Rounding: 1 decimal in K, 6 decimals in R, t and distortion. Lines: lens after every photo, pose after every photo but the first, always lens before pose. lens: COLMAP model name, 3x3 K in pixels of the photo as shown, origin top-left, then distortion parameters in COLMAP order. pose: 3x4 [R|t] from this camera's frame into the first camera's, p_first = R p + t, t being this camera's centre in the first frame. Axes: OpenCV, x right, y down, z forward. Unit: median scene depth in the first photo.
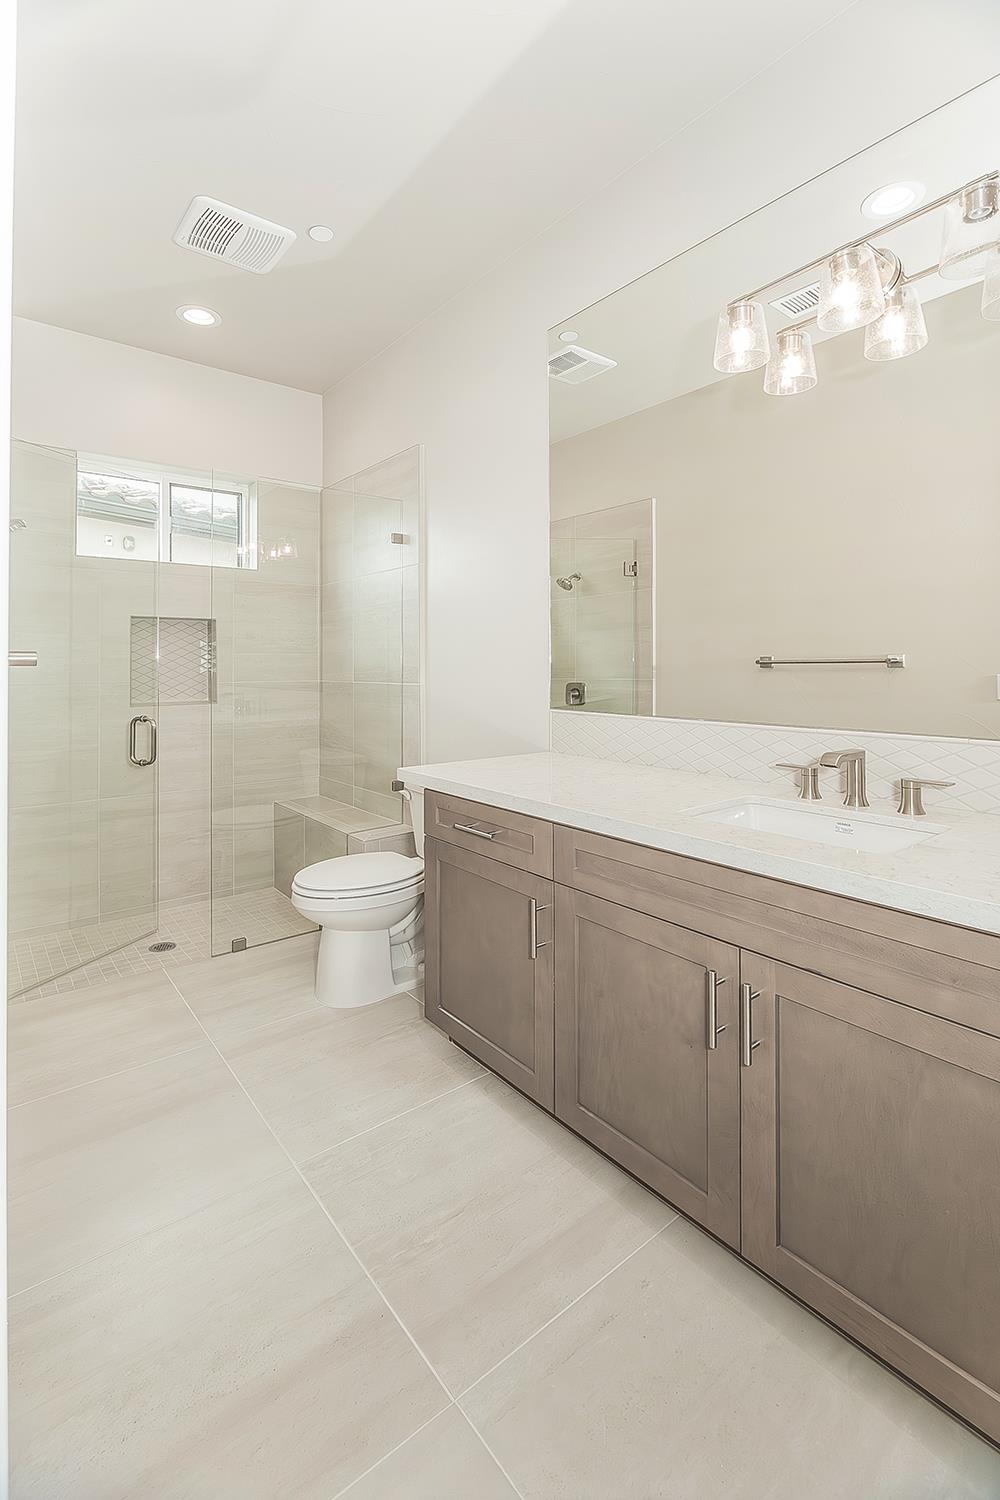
lens RADIAL K [[668.6, 0, 491.9], [0, 668.6, 671.5], [0, 0, 1]] dist [0.001623, 0.000229]
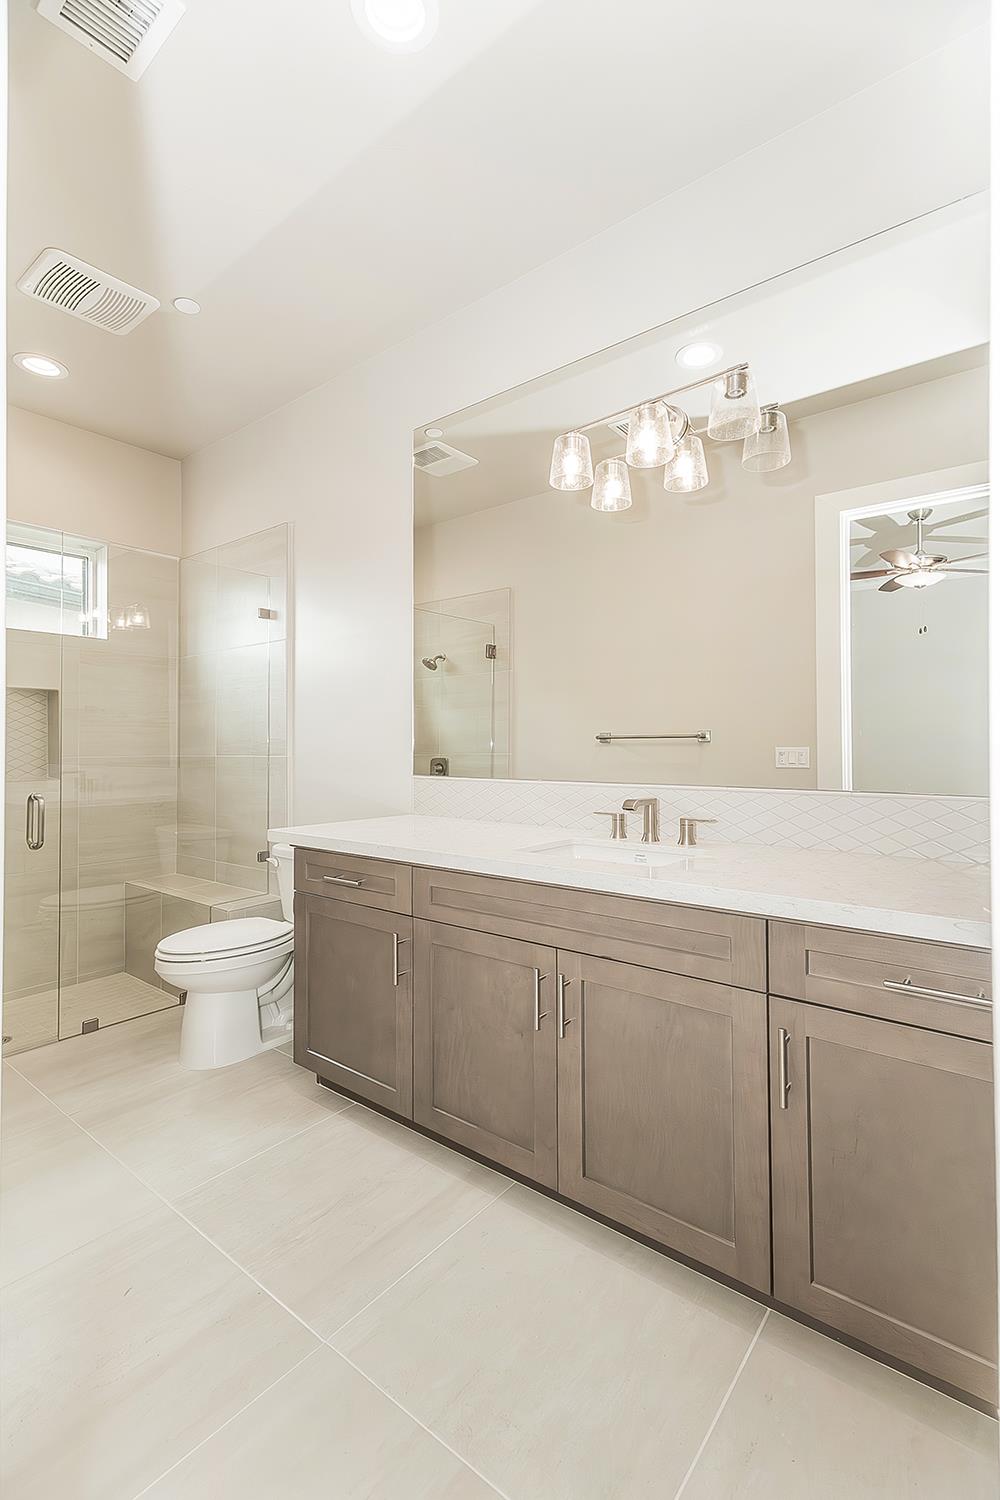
lens RADIAL K [[674.4, 0, 500.0], [0, 674.4, 750.0], [0, 0, 1]] dist [-0.002362, -0.000151]
pose [[0.978484, 0.005199, 0.206259, -0.002136], [-0.004083, 0.999975, -0.005834, 0.025727], [-0.206284, 0.004866, 0.978480, -0.148812]]
